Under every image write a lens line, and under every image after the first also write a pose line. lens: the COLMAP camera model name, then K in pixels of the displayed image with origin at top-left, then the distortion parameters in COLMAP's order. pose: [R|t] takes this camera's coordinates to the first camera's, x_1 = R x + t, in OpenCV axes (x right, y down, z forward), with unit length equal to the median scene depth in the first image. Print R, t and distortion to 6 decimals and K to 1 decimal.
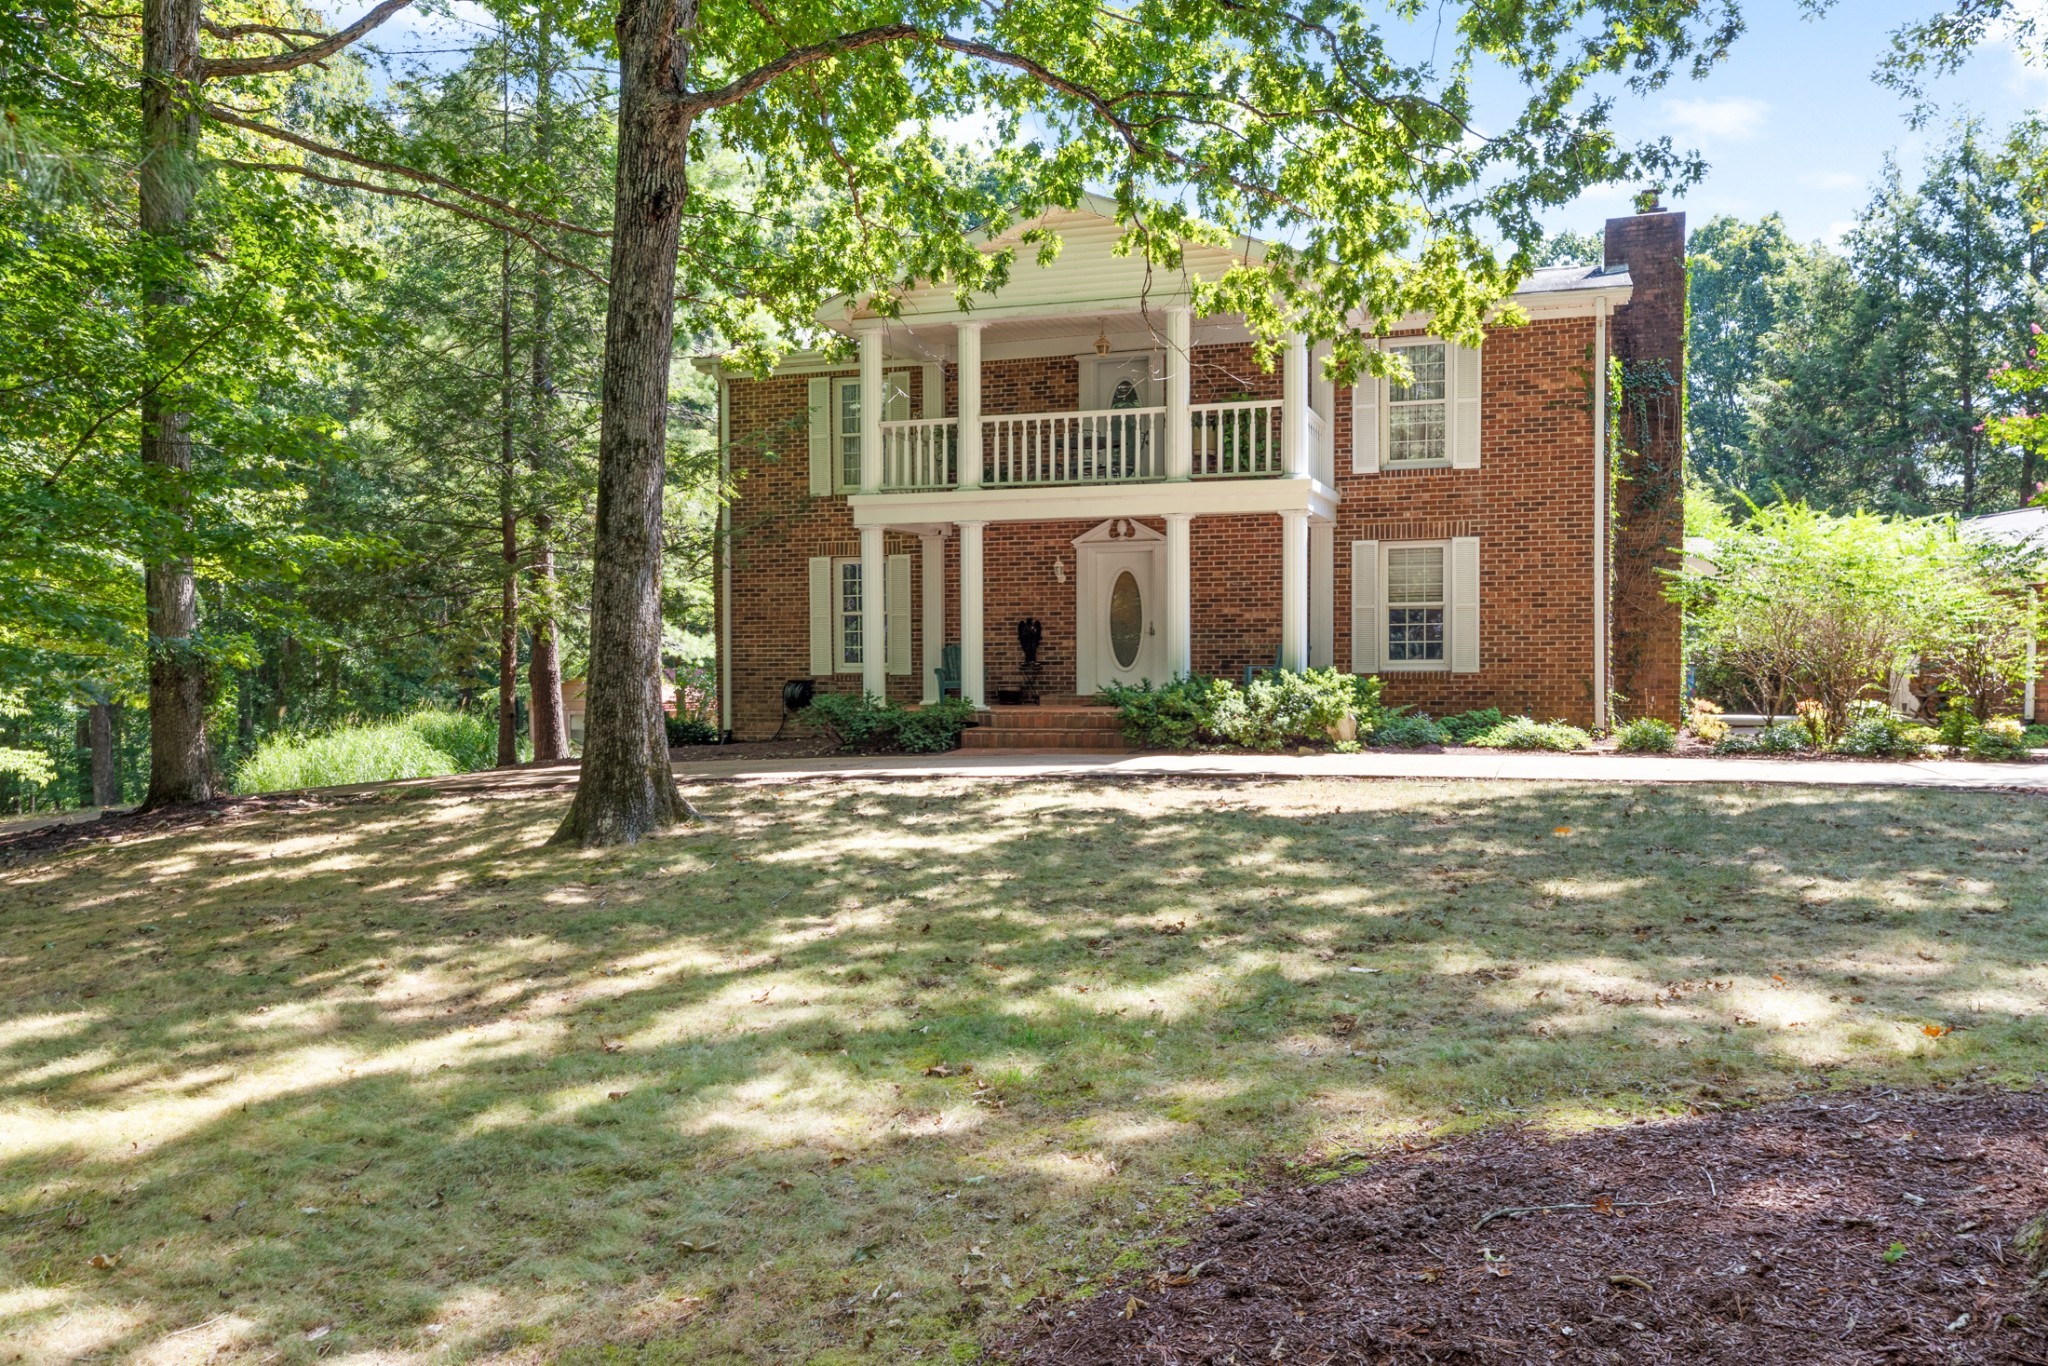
lens RADIAL K [[1586.0, 0, 1024.0], [0, 1586.0, 683.0], [0, 0, 1]] dist [0.006172, -0.000877]
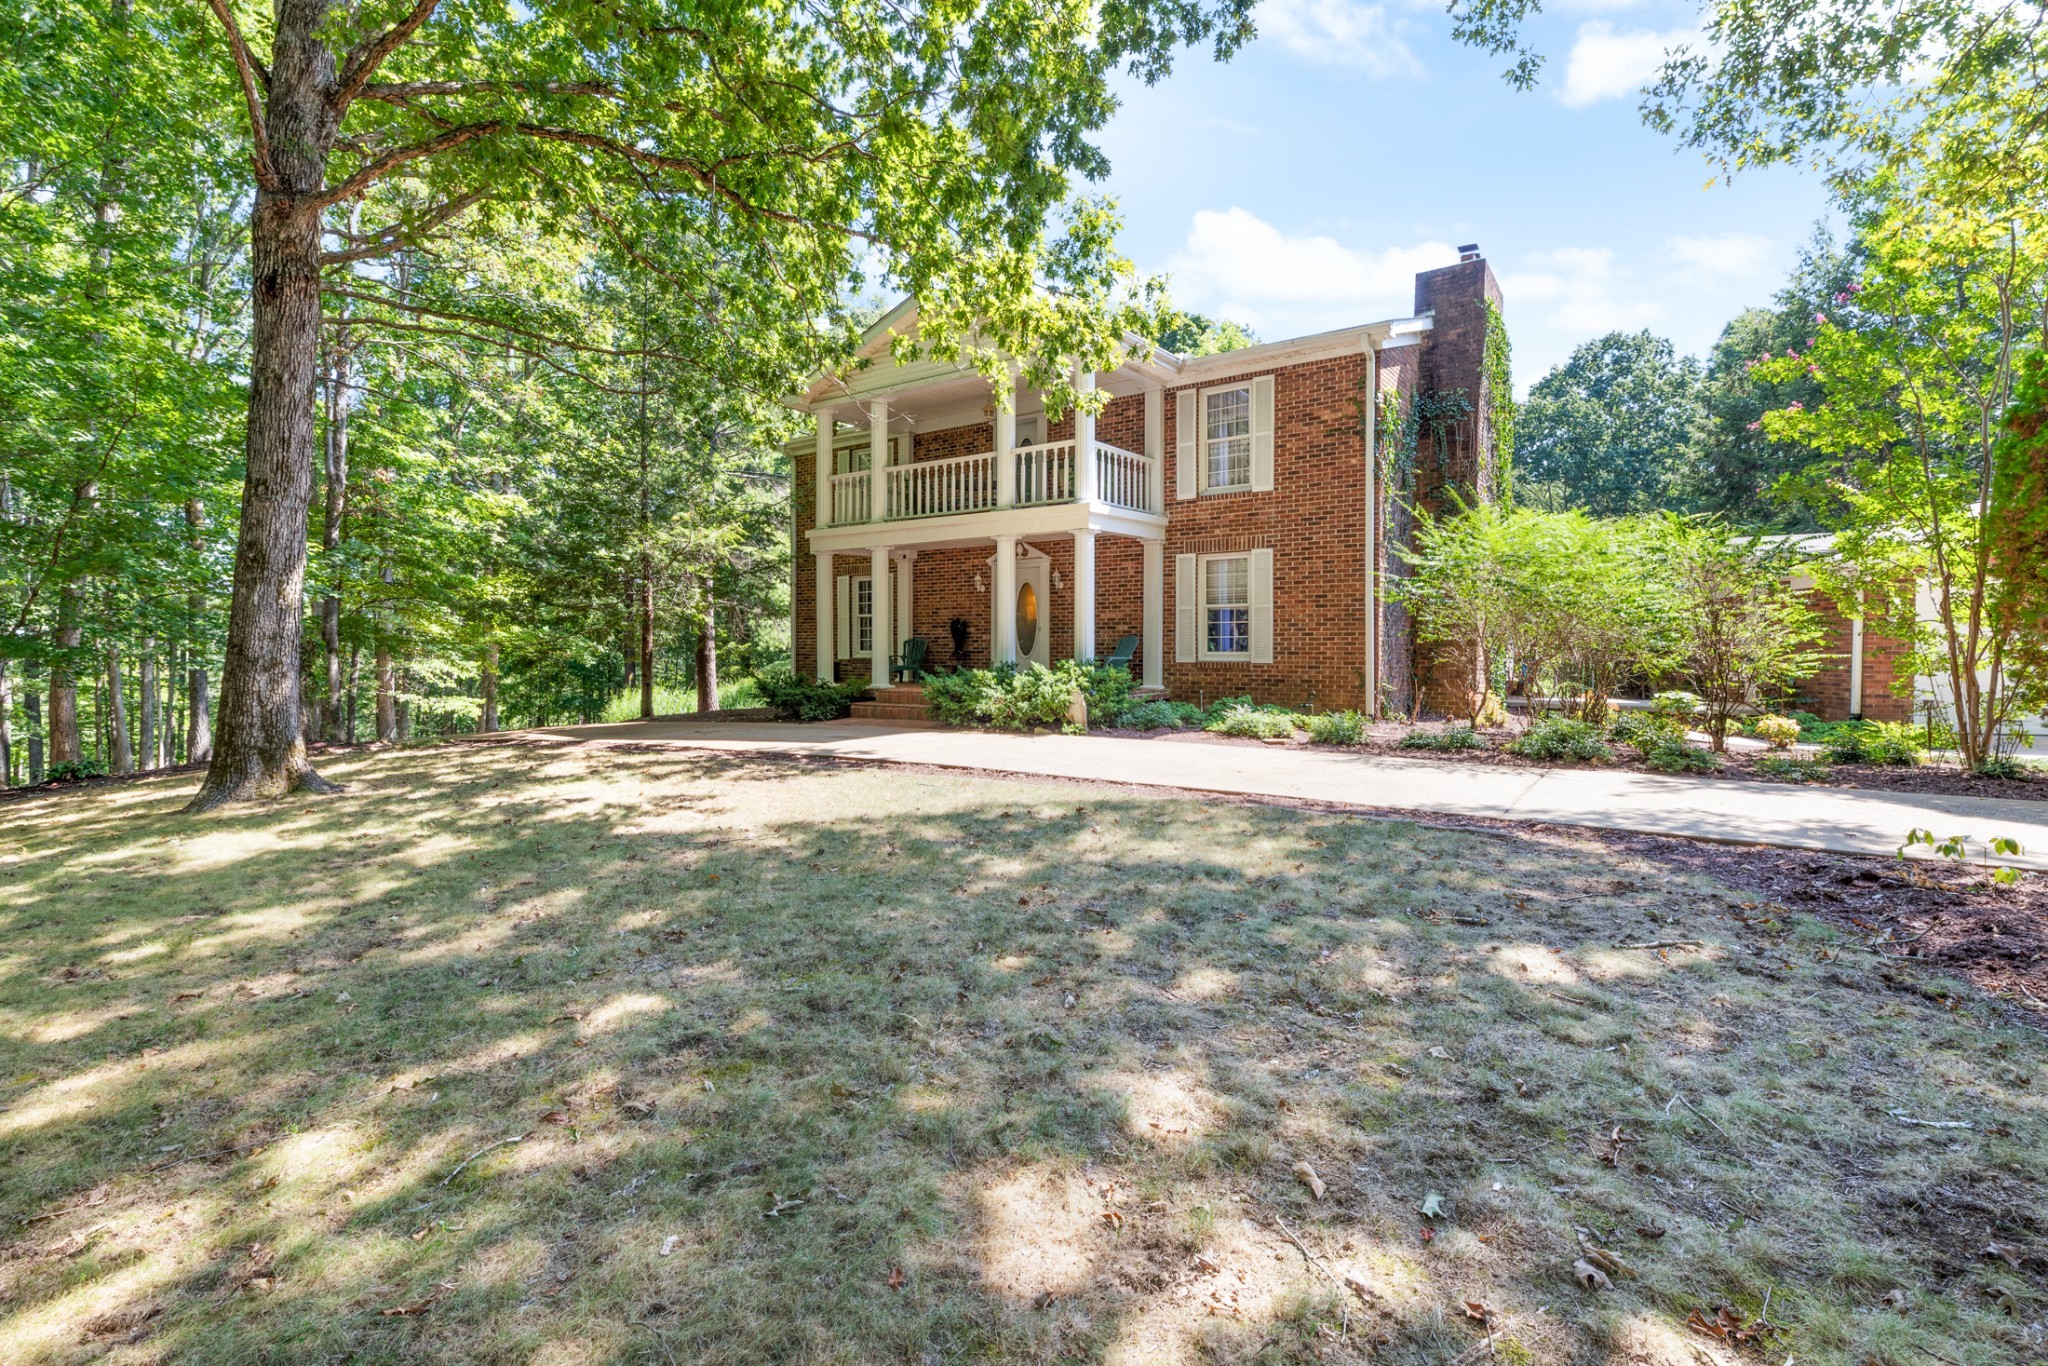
lens RADIAL K [[937.3, 0, 1033.8], [0, 937.3, 665.3], [0, 0, 1]] dist [0.002110, 0.000366]
pose [[0.958259, 0.008609, -0.285771, 0.317349], [-0.004933, 0.999896, 0.013580, -0.013392], [0.285858, -0.011603, 0.958202, 0.277113]]
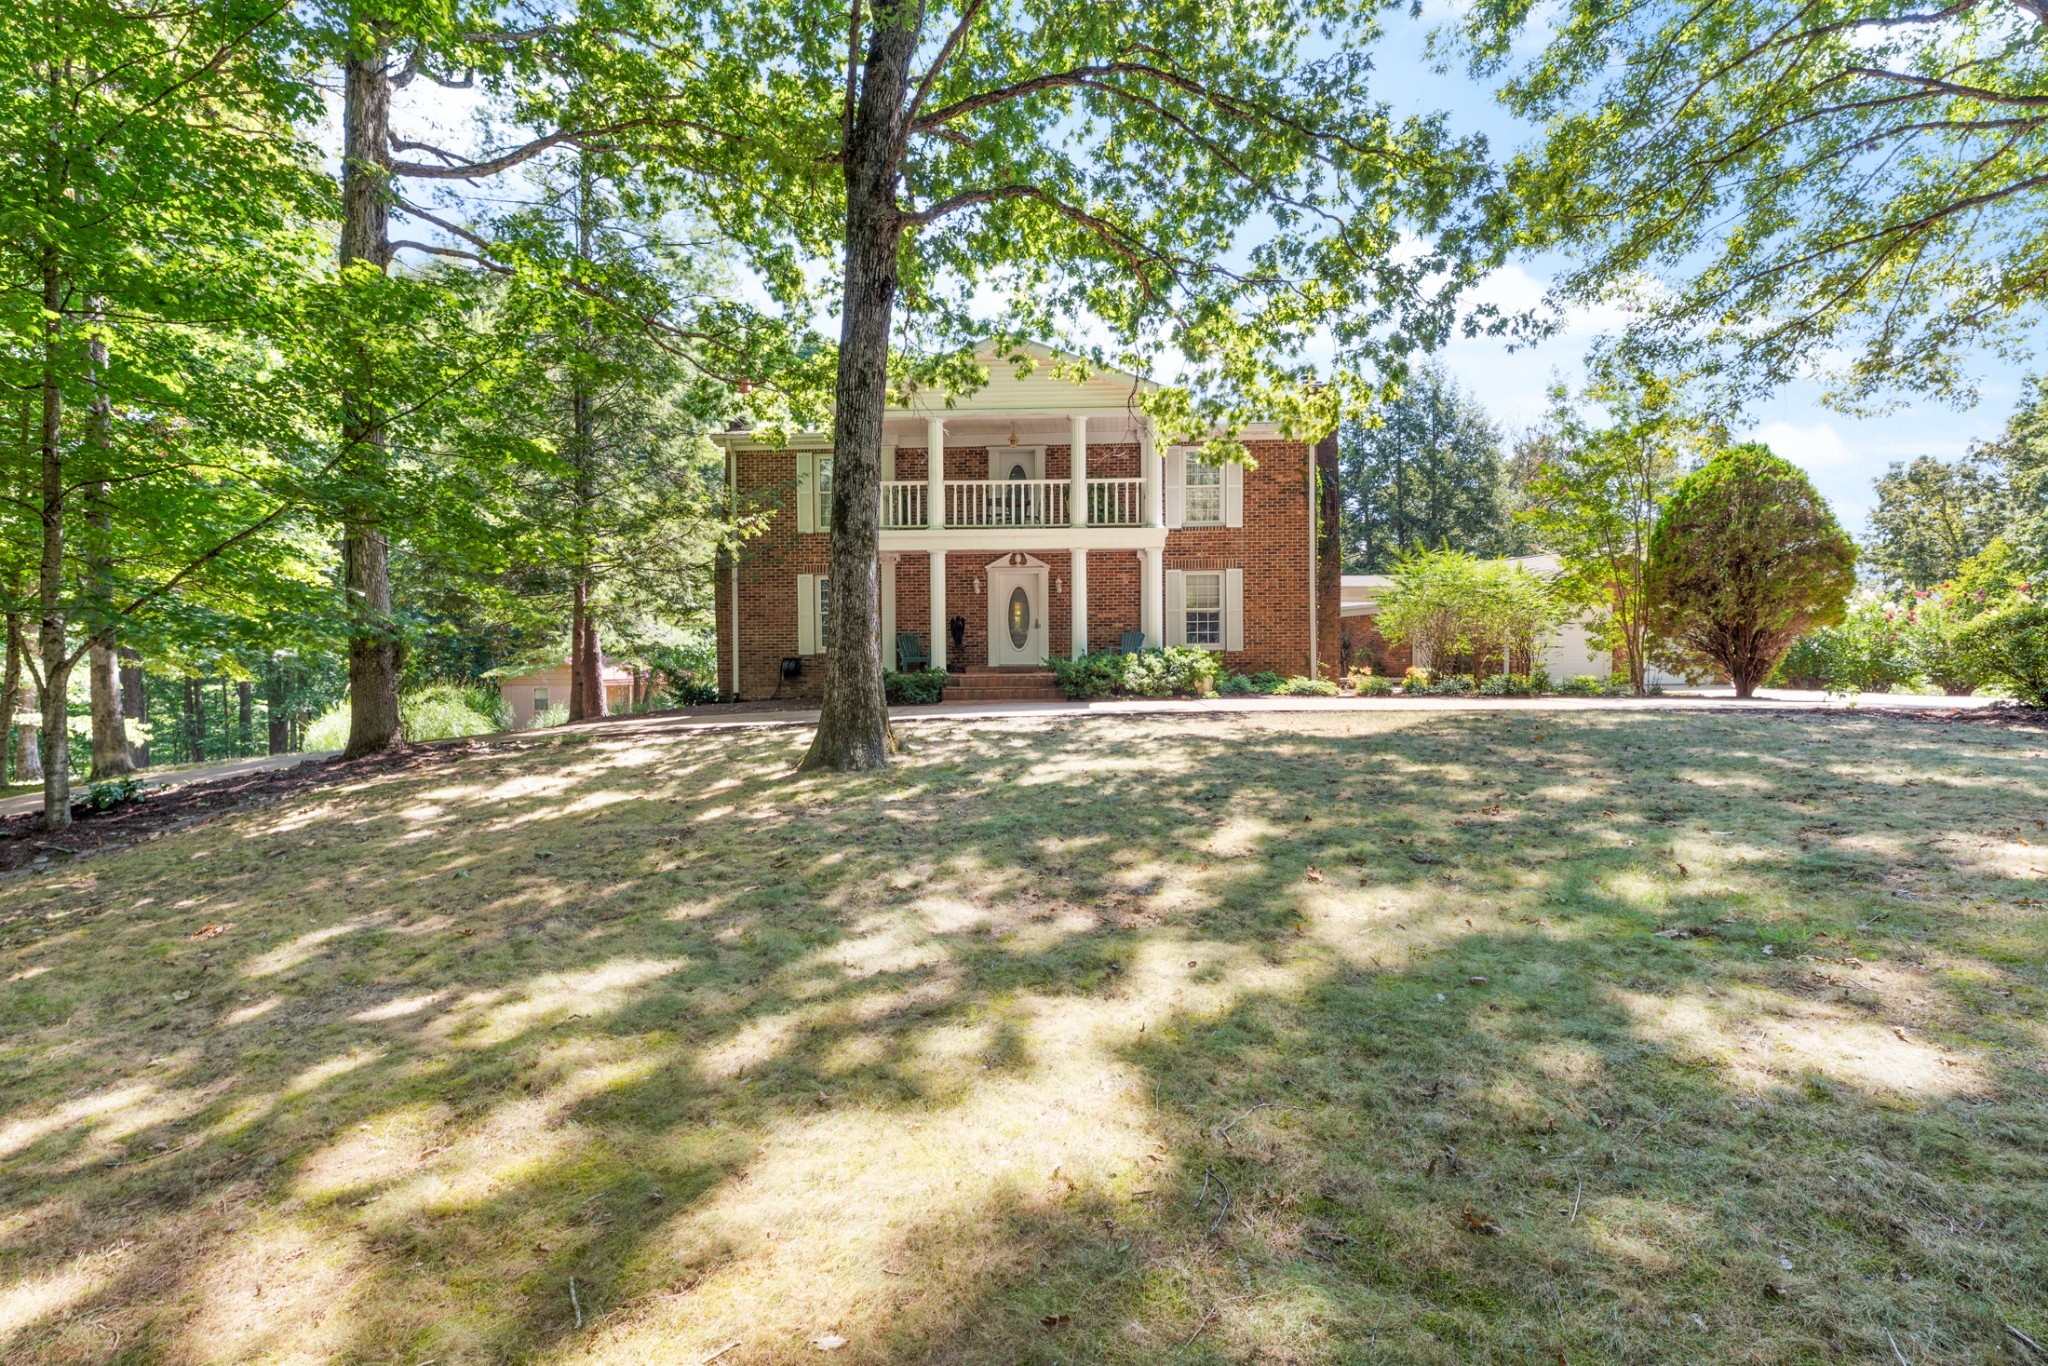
lens RADIAL K [[937.3, 0, 1033.8], [0, 937.3, 665.3], [0, 0, 1]] dist [0.002110, 0.000366]
pose [[0.960589, -0.004320, 0.277939, -0.194517], [0.005607, 0.999977, -0.003838, 0.011177], [-0.277916, 0.005245, 0.960591, 0.122011]]
